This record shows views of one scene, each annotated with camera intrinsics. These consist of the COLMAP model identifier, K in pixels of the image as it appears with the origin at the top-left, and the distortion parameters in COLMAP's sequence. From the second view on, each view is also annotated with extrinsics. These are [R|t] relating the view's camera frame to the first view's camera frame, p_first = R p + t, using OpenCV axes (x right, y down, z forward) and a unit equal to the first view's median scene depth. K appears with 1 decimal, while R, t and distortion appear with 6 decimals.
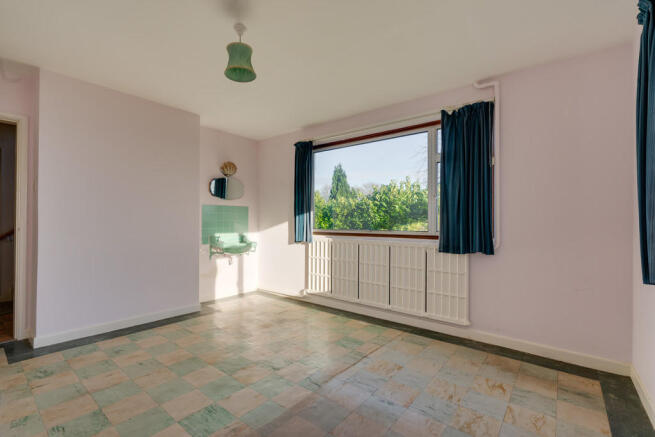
lens RADIAL K [[300.0, 0, 327.0], [0, 300.0, 218.0], [0, 0, 1]] dist [-0.004834, 0.003901]
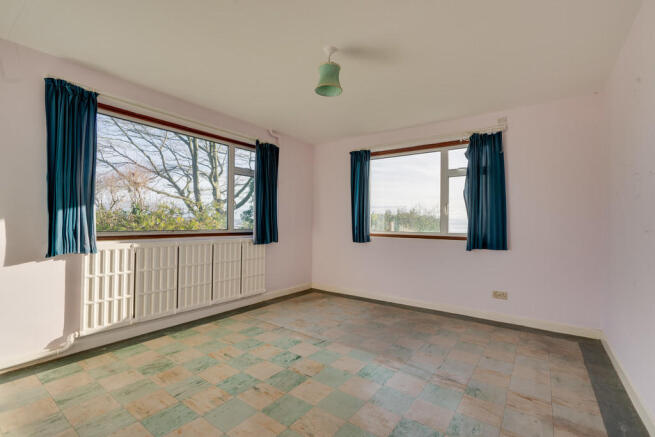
lens RADIAL K [[300.0, 0, 327.5], [0, 300.0, 220.0], [0, 0, 1]] dist [-0.004834, 0.003901]
pose [[-0.061099, 0.000494, 0.998132, -0.900885], [-0.025158, 0.999681, -0.002035, -0.000897], [-0.997815, -0.025235, -0.061067, 0.688743]]
